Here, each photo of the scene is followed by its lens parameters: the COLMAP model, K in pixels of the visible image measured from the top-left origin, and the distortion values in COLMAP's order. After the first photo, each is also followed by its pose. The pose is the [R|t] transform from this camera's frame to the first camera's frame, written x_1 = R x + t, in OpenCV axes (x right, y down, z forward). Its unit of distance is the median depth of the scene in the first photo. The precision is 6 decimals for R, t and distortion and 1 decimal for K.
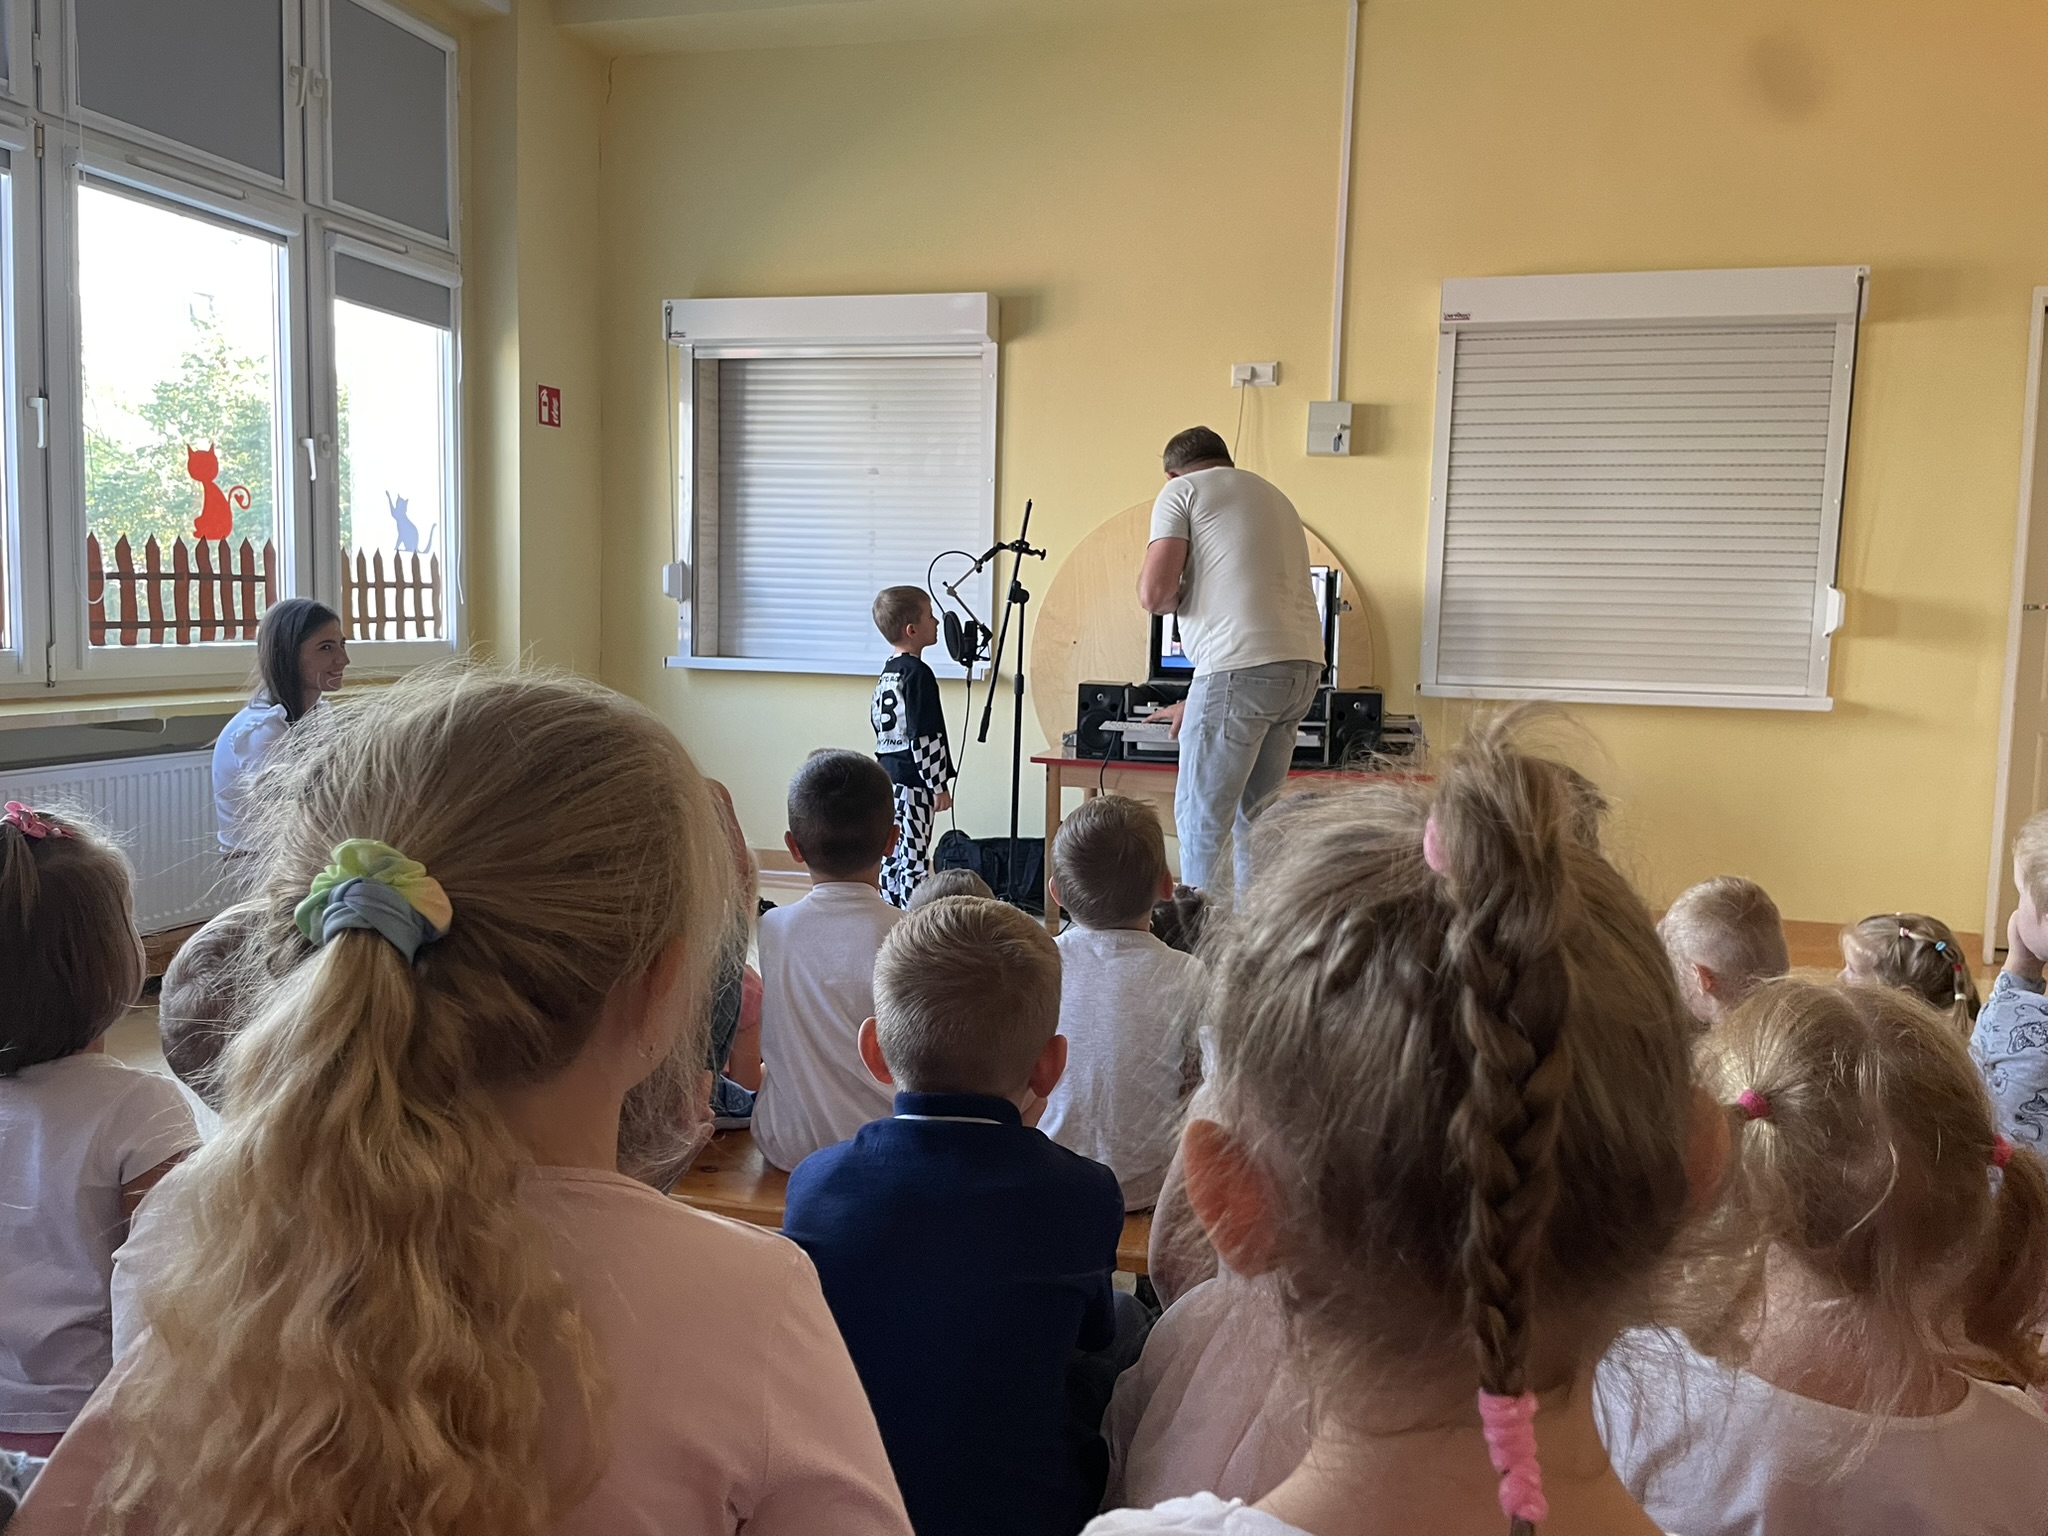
lens RADIAL K [[1593.8, 0, 1036.4], [0, 1593.8, 754.1], [0, 0, 1]] dist [0.100673, -0.131671]
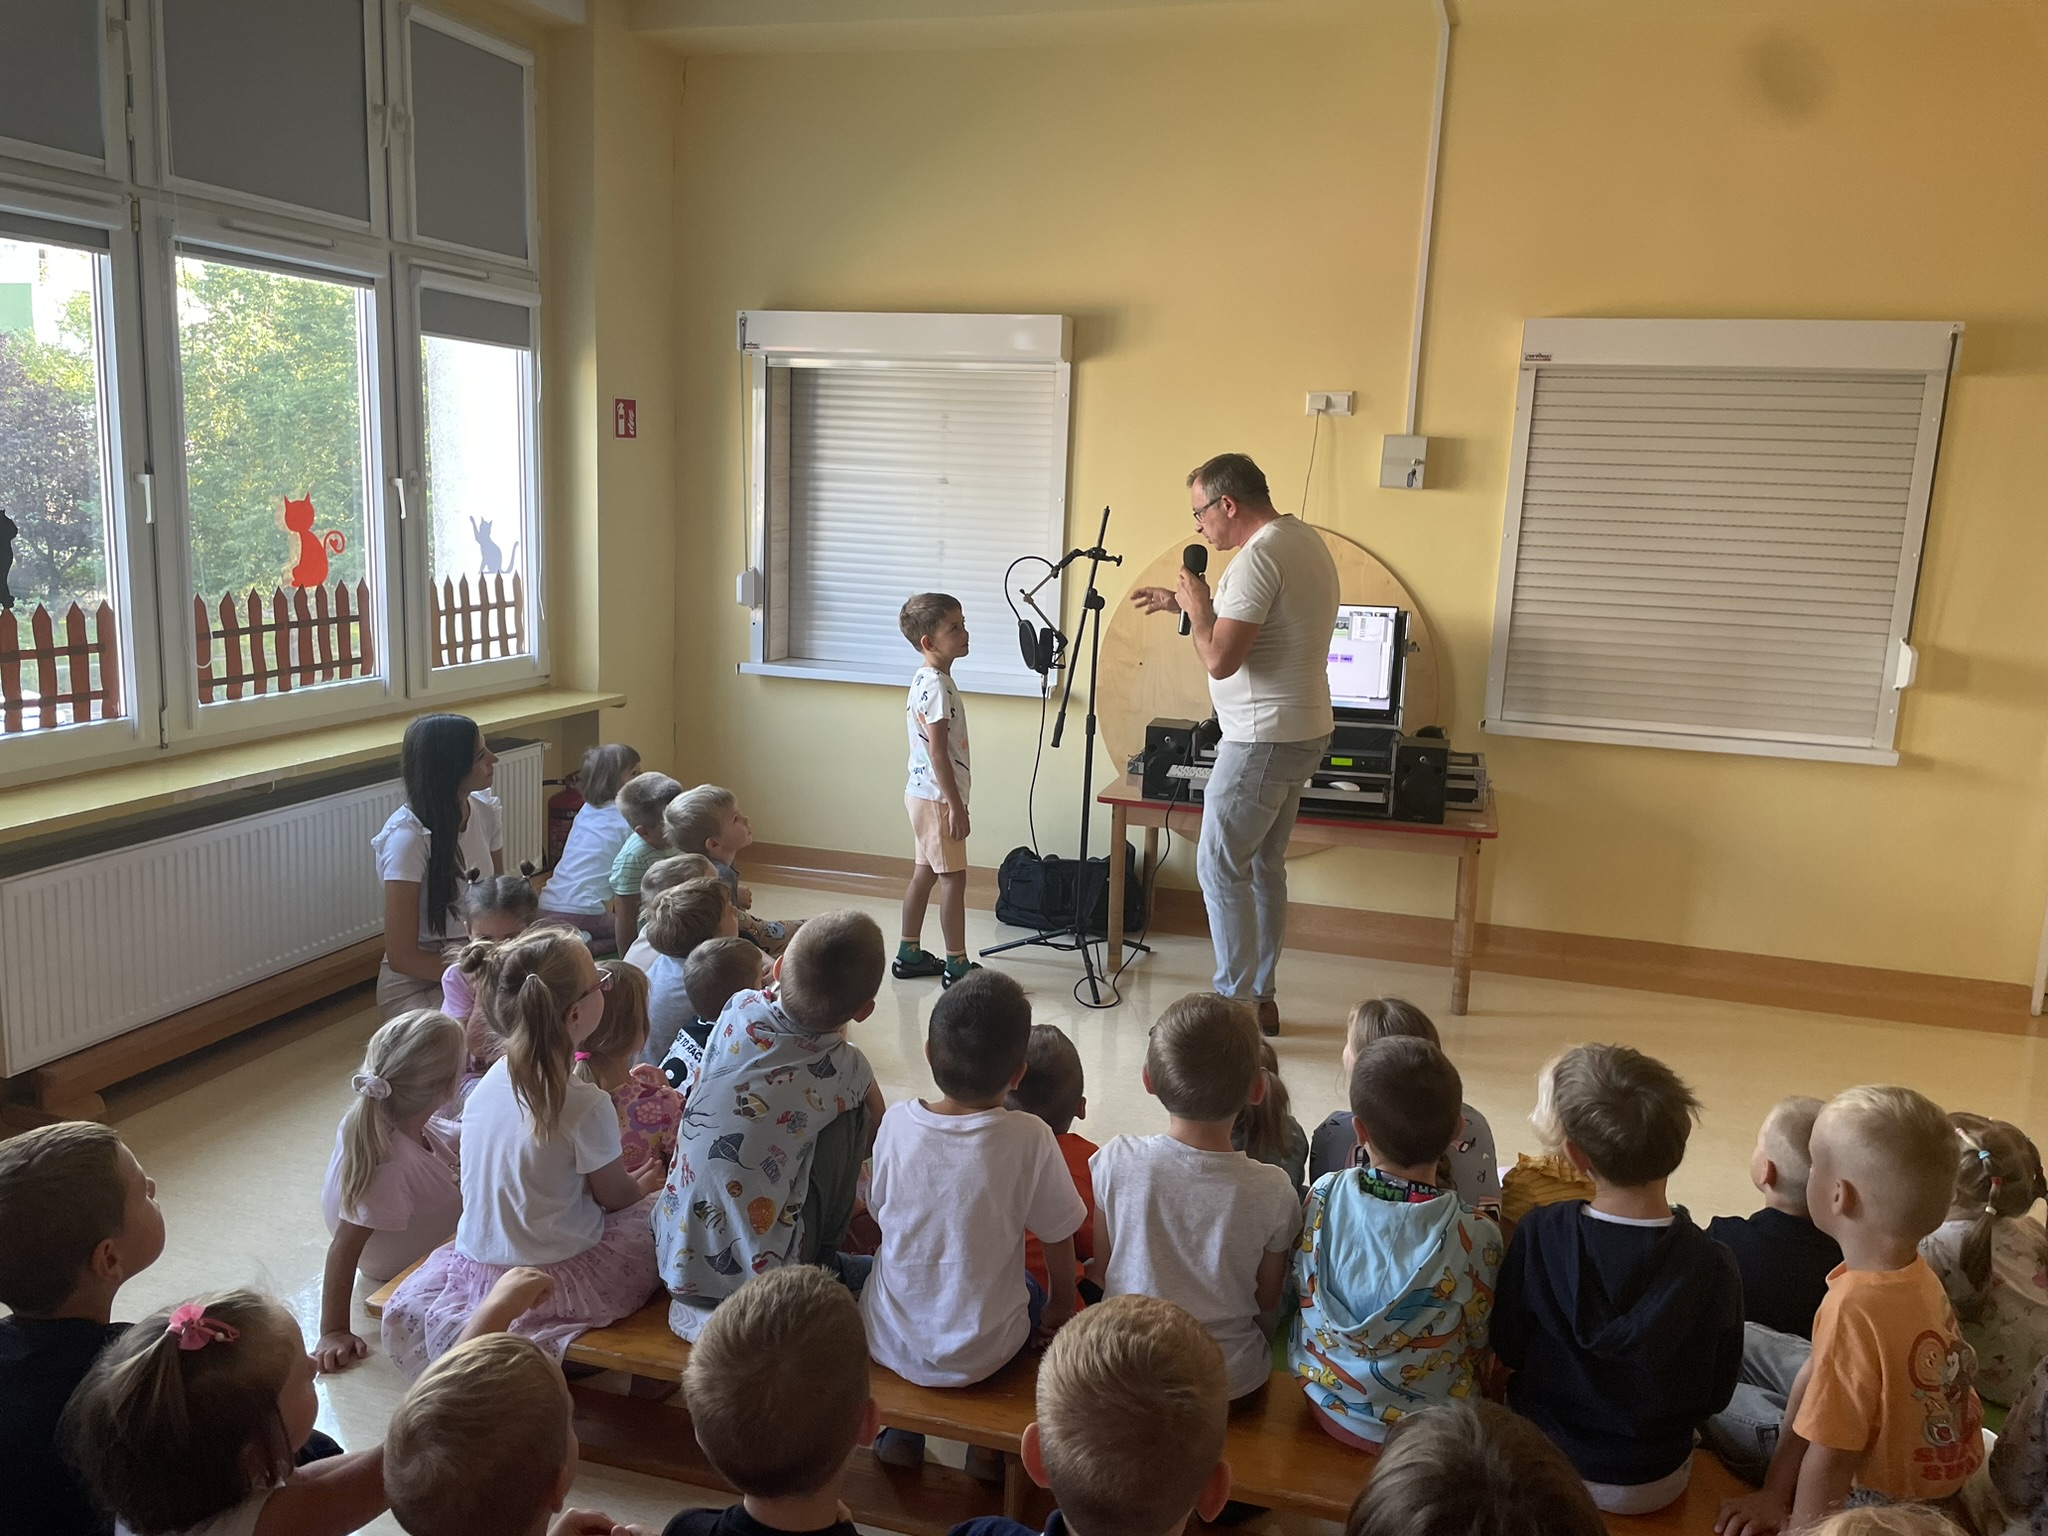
lens RADIAL K [[1593.8, 0, 1036.4], [0, 1593.8, 754.1], [0, 0, 1]] dist [0.100673, -0.131671]
pose [[0.999506, 0.018625, -0.025318, -0.017228], [-0.016406, 0.996228, 0.085209, -0.106333], [0.026810, -0.084751, 0.996041, -0.016074]]
